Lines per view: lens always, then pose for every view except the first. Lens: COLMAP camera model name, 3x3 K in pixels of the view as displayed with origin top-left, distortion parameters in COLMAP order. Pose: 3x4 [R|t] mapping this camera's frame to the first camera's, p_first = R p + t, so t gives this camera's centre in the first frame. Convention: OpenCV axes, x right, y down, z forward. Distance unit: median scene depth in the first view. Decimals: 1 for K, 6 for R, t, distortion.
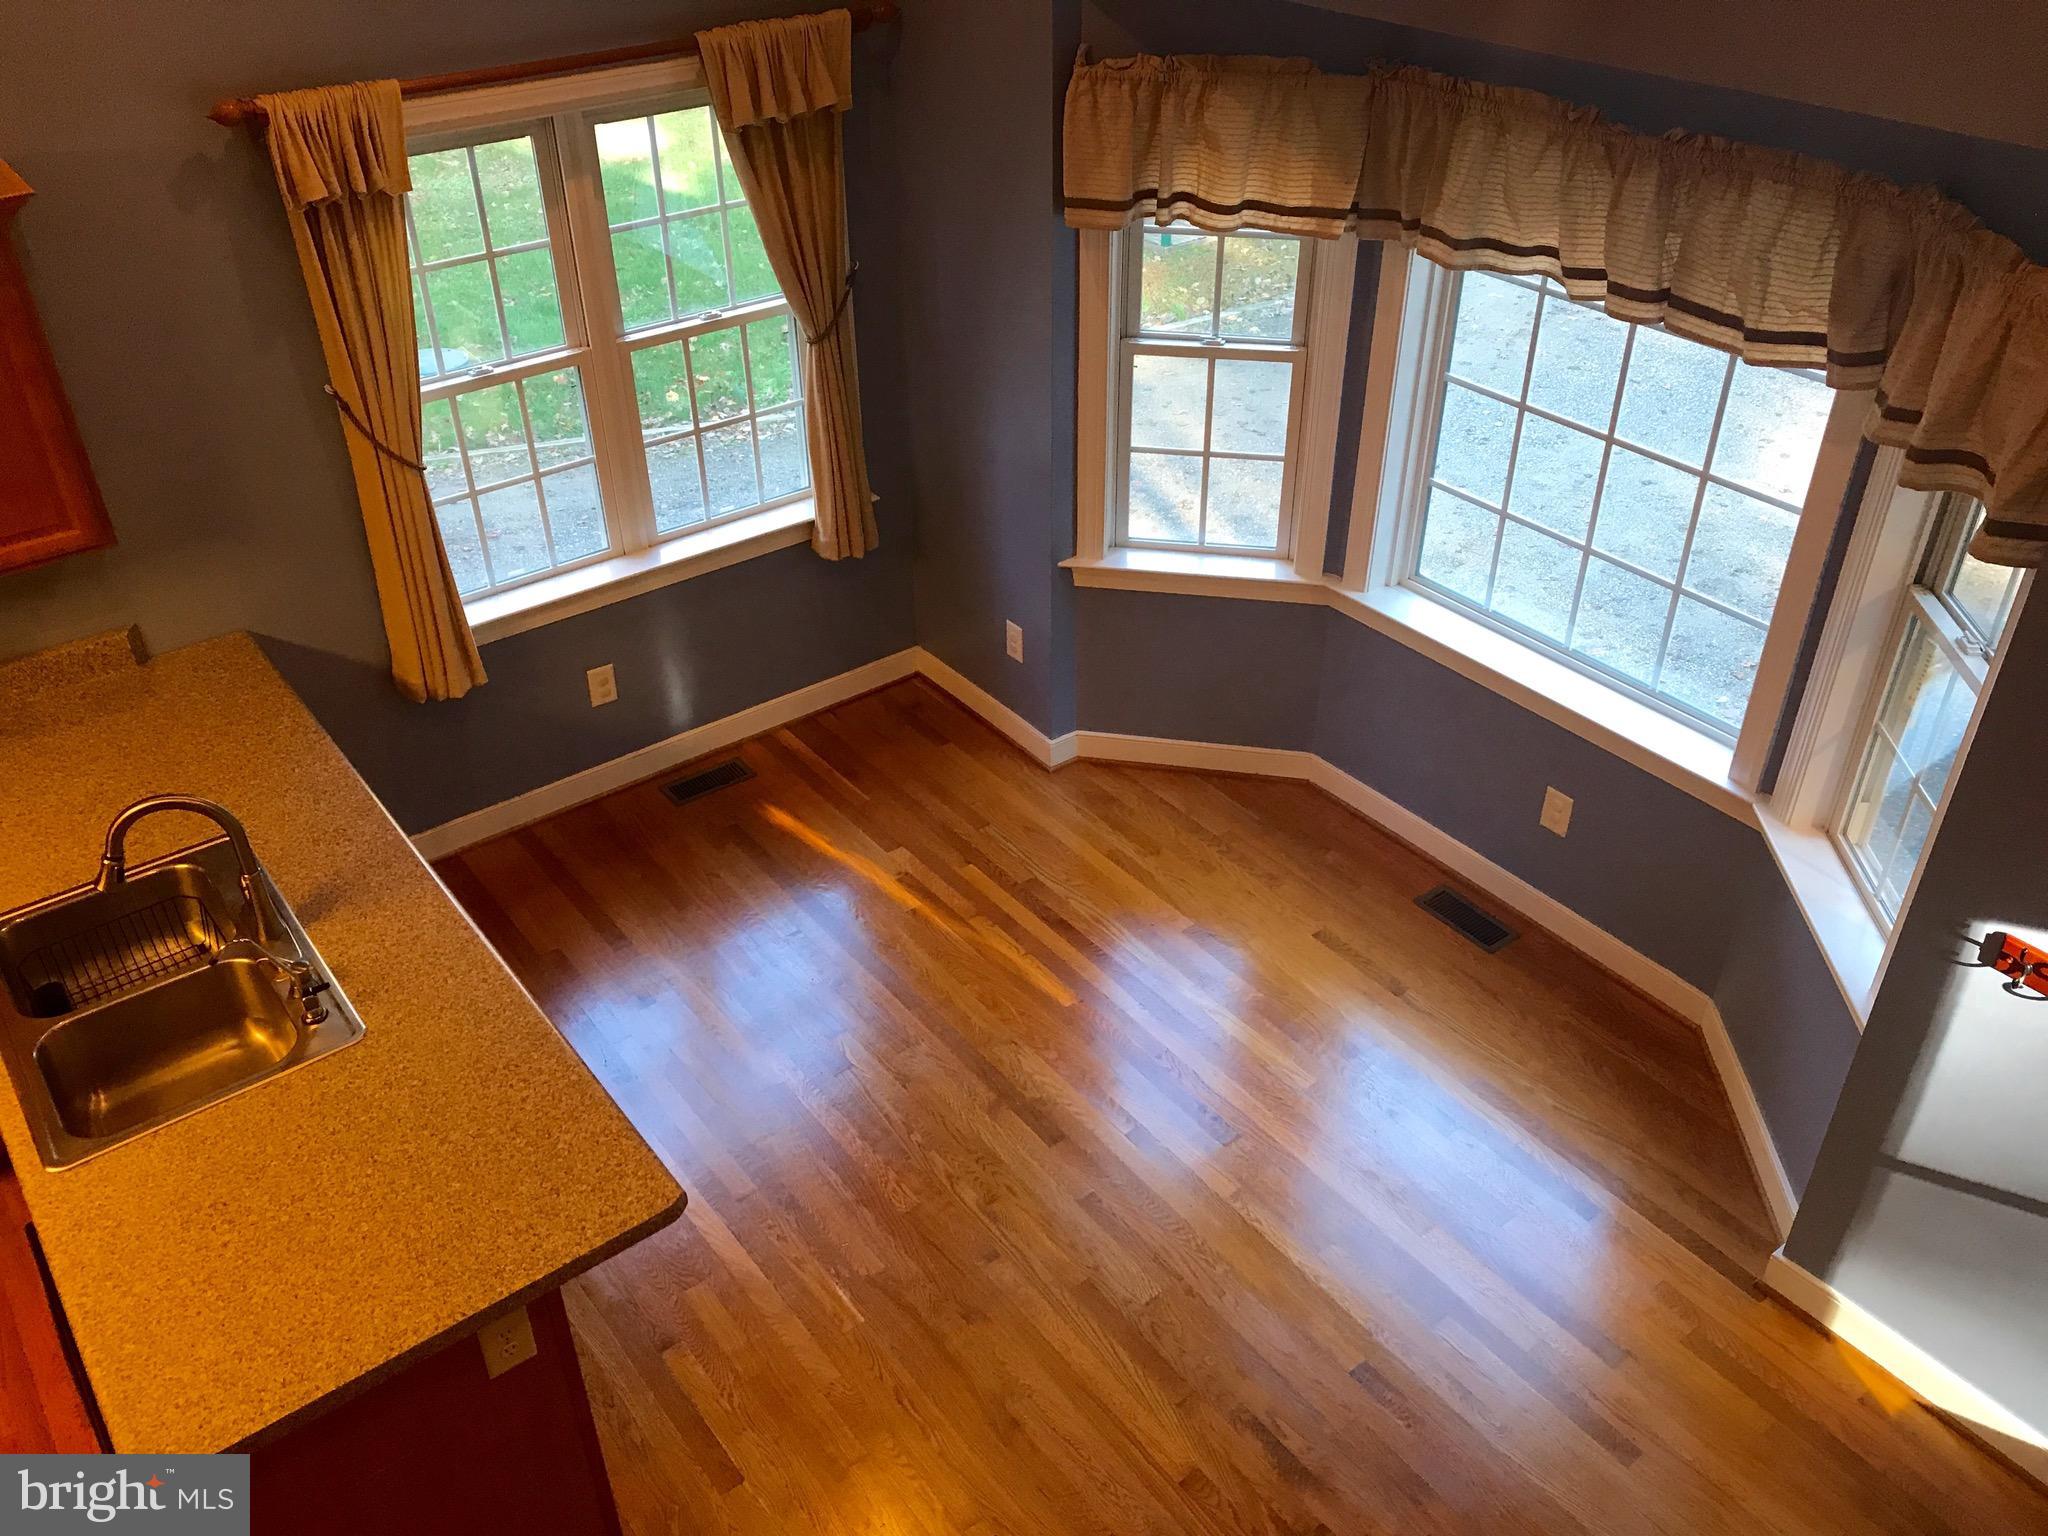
lens RADIAL K [[1681.1, 0, 1030.9], [0, 1681.1, 770.7], [0, 0, 1]] dist [0.031317, -0.014761]
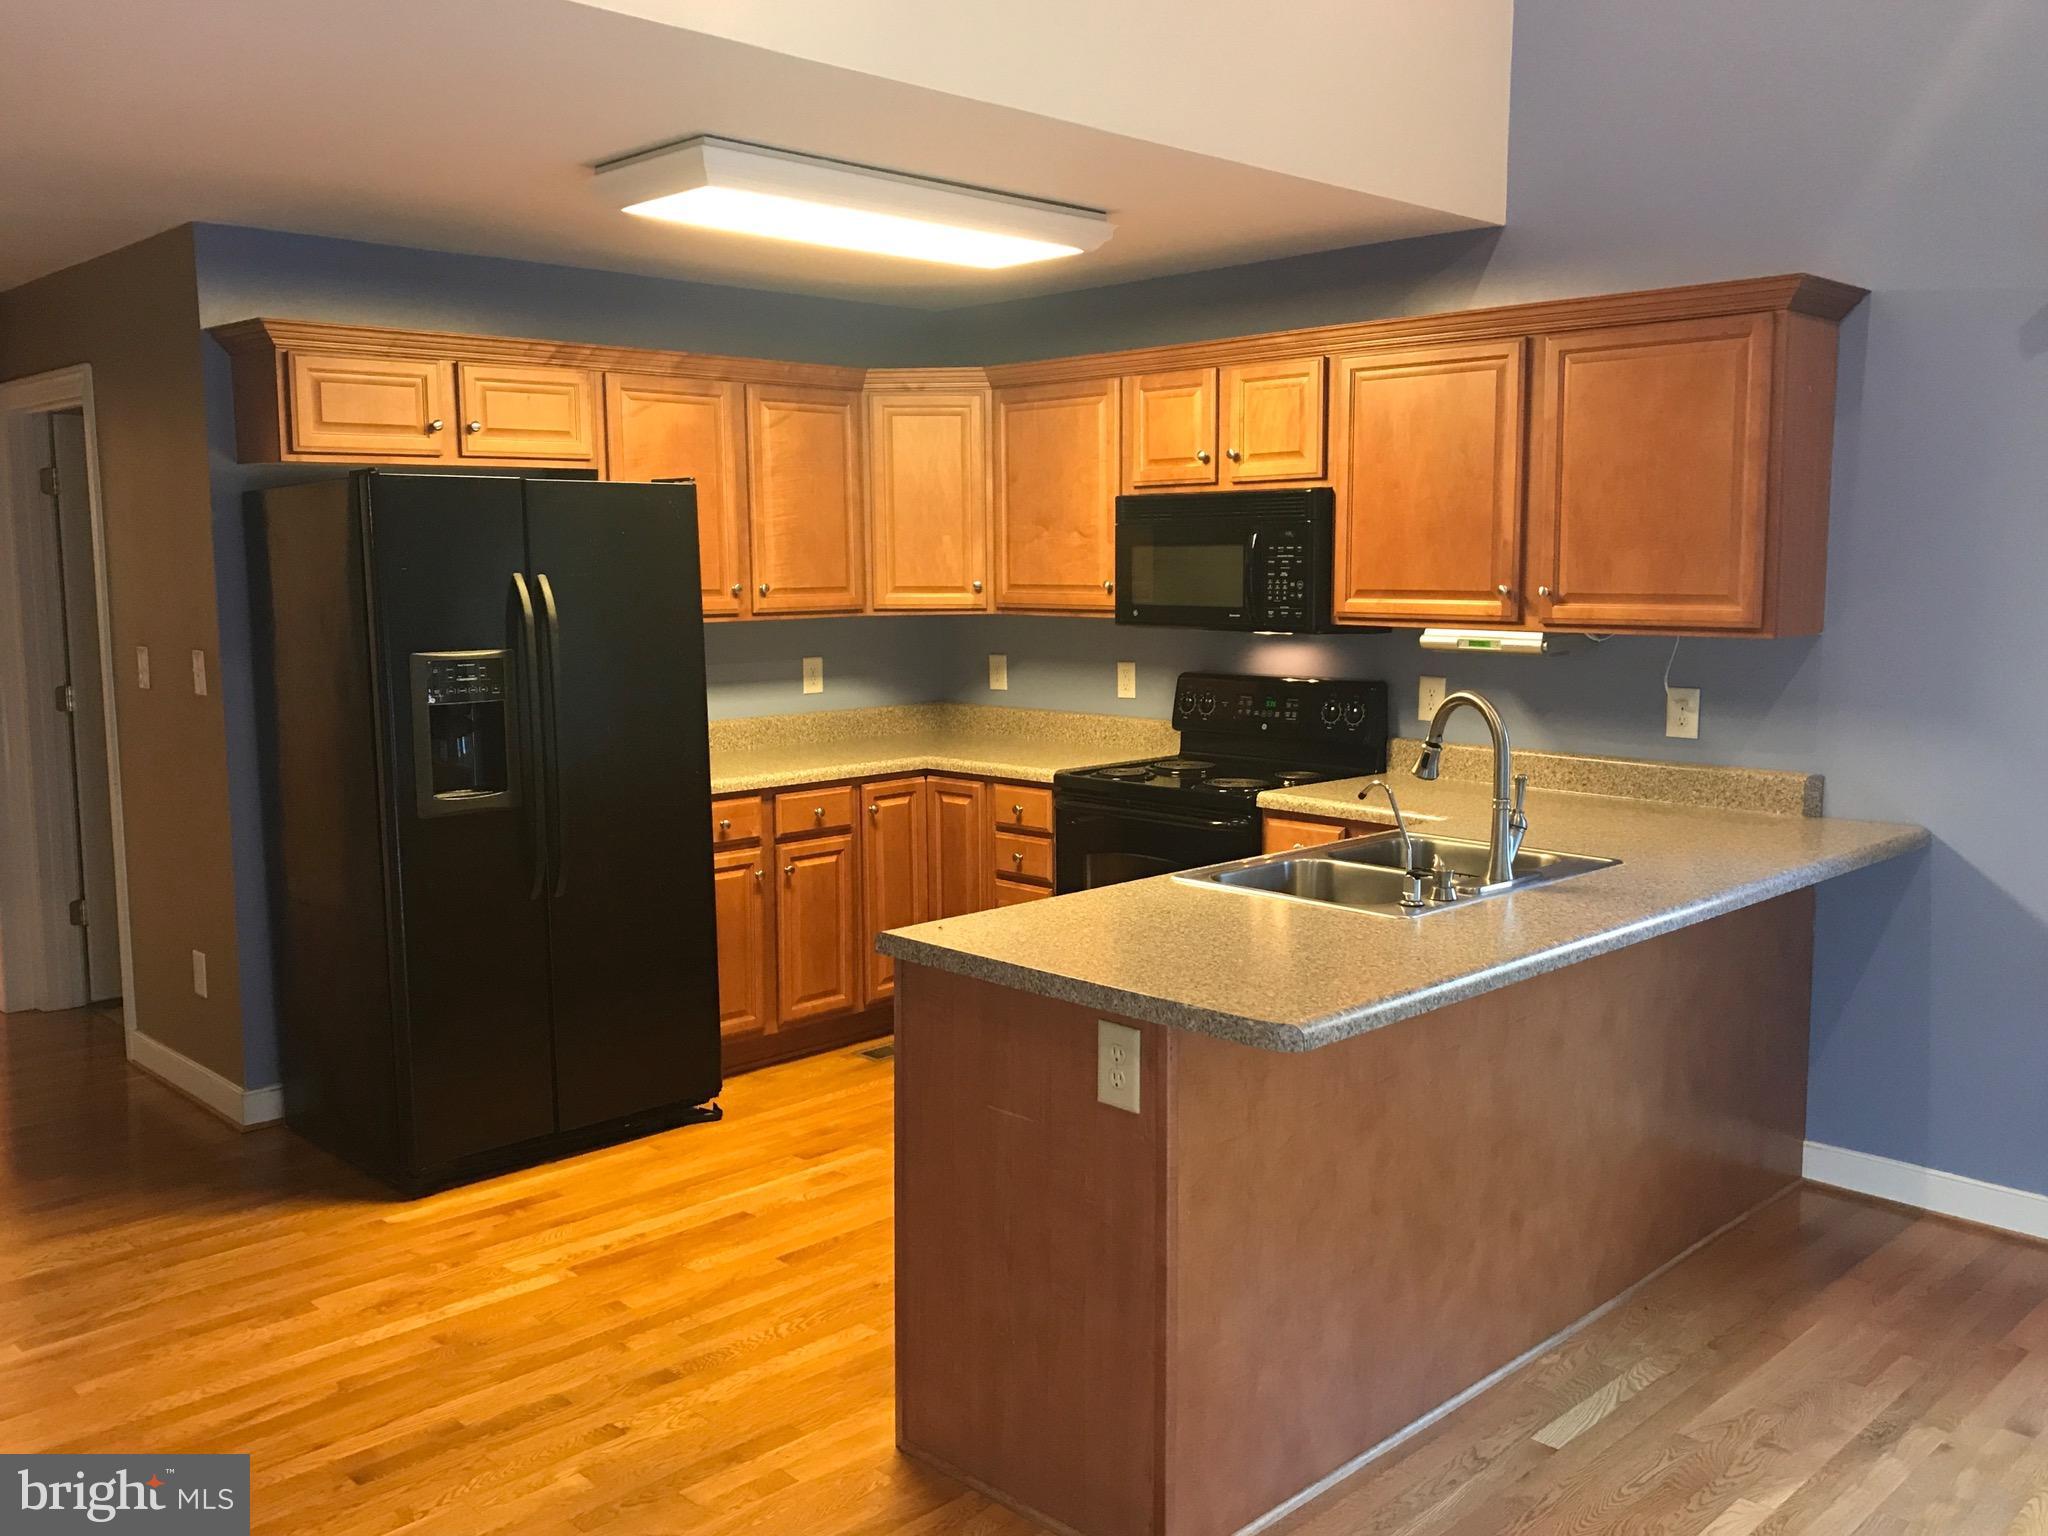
lens RADIAL K [[1742.8, 0, 1015.7], [0, 1742.8, 751.6], [0, 0, 1]] dist [0.040682, -0.046938]
pose [[0.122742, 0.122174, -0.984890, 0.396826], [-0.562089, 0.826439, 0.032468, 0.128294], [0.817918, 0.549610, 0.170111, 0.457254]]
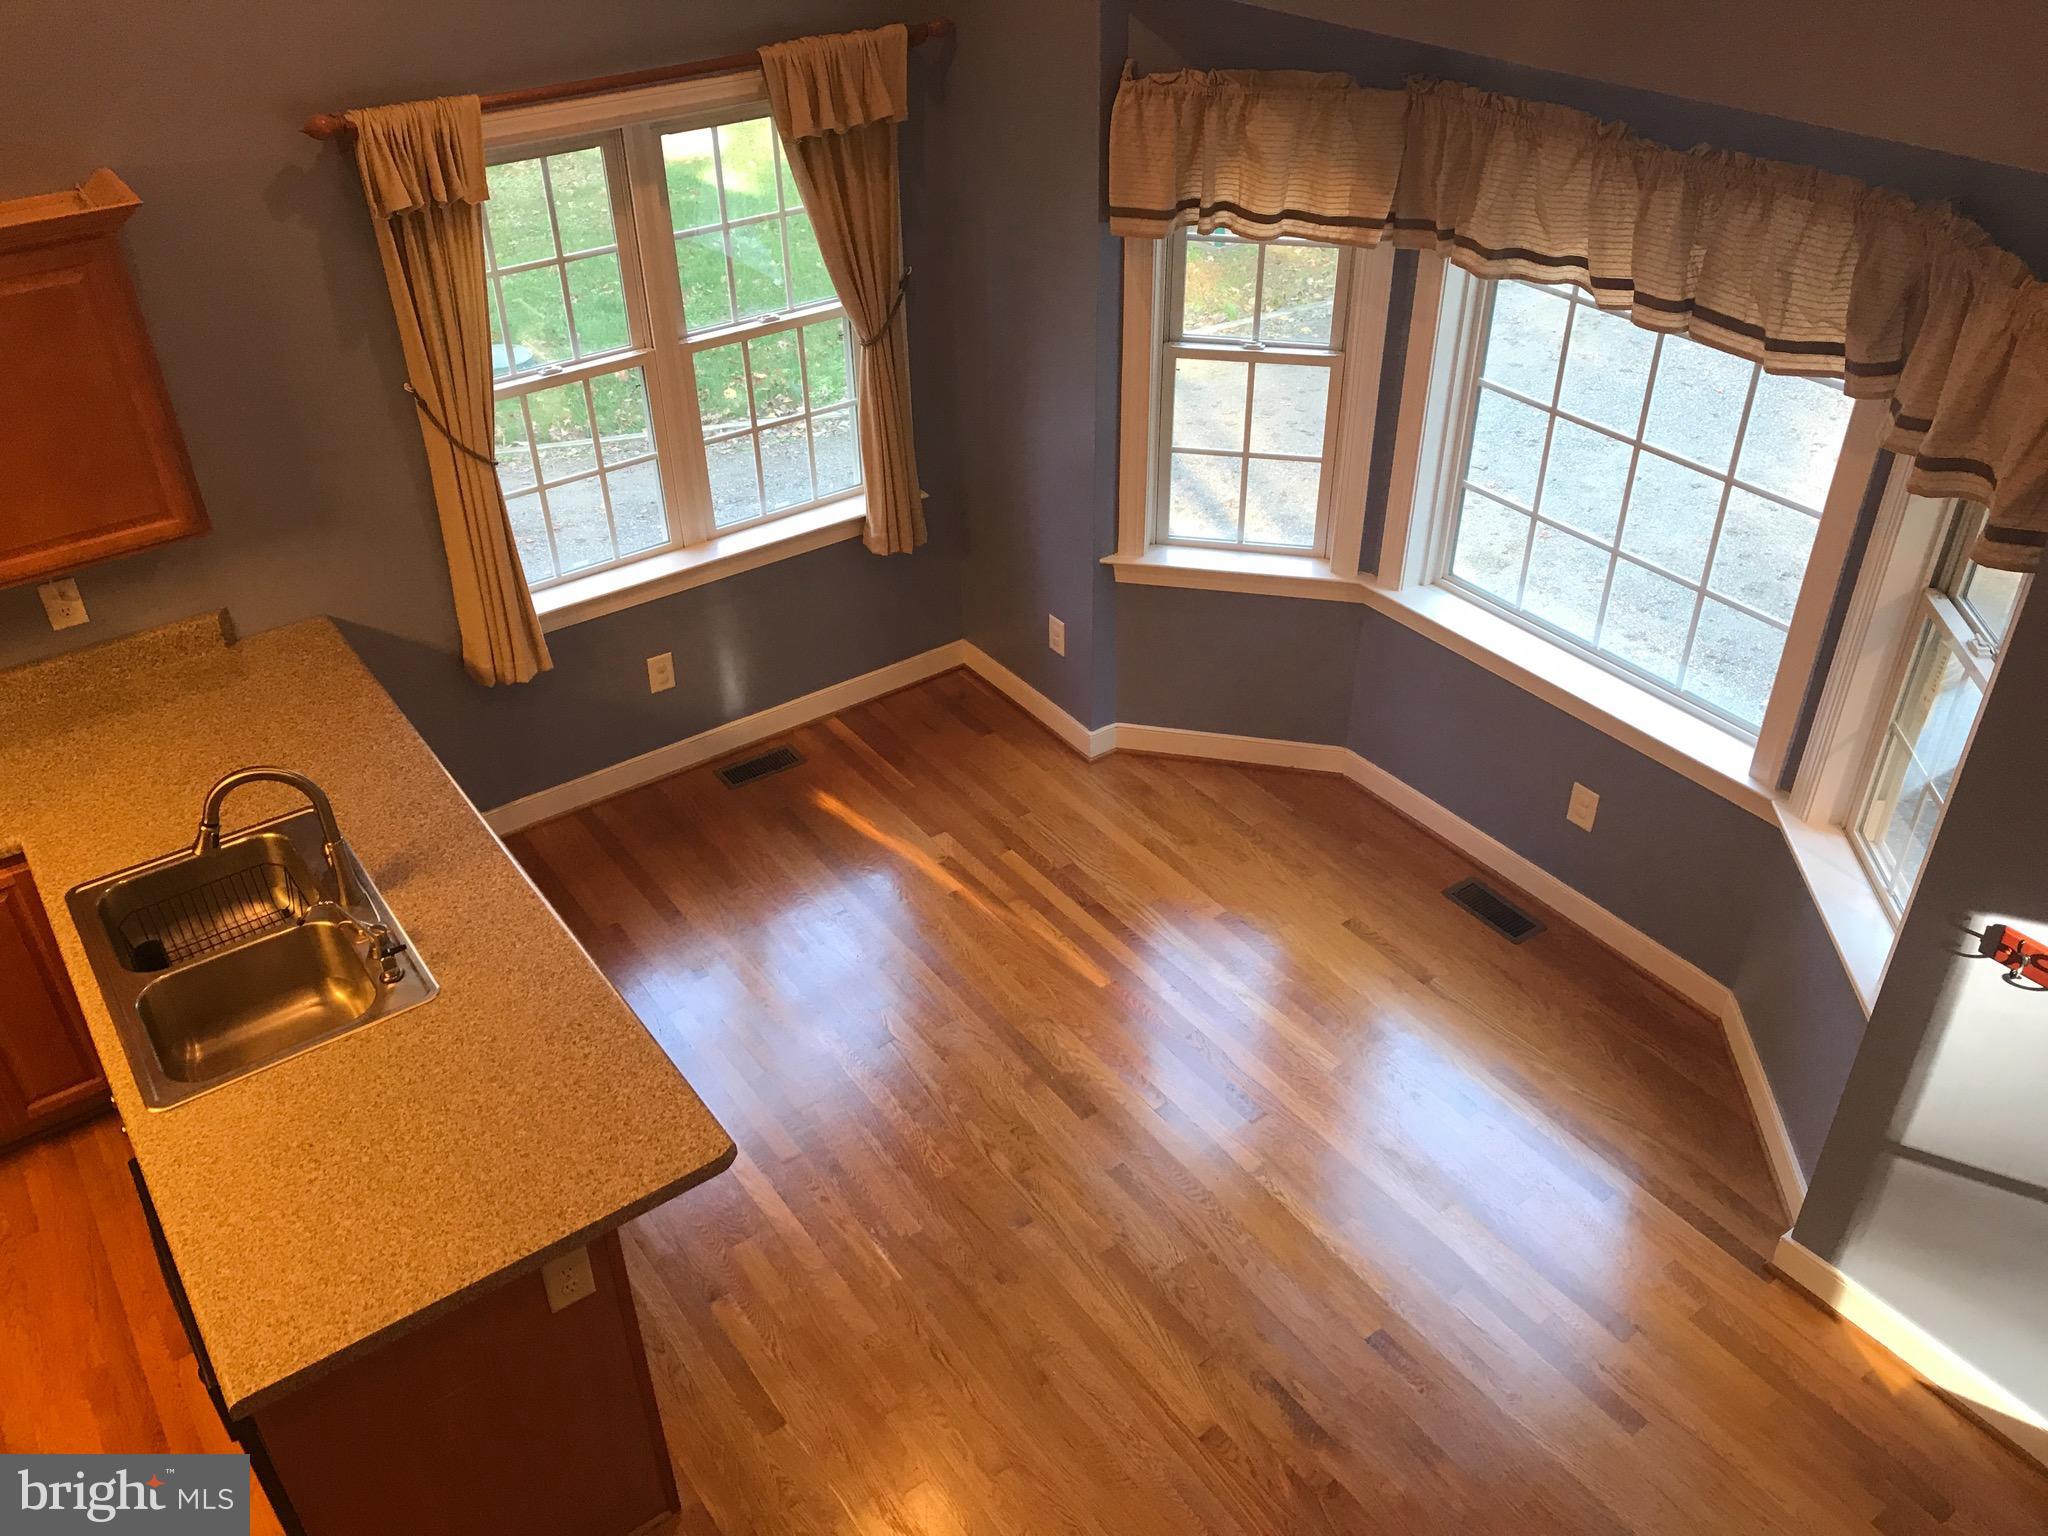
lens RADIAL K [[1681.1, 0, 1028.1], [0, 1681.1, 773.9], [0, 0, 1]] dist [0.031317, -0.014761]
pose [[0.999410, 0.014153, -0.031293, 0.007519], [-0.014046, 0.999895, 0.003637, 0.006059], [0.031341, -0.003195, 0.999504, -0.041564]]
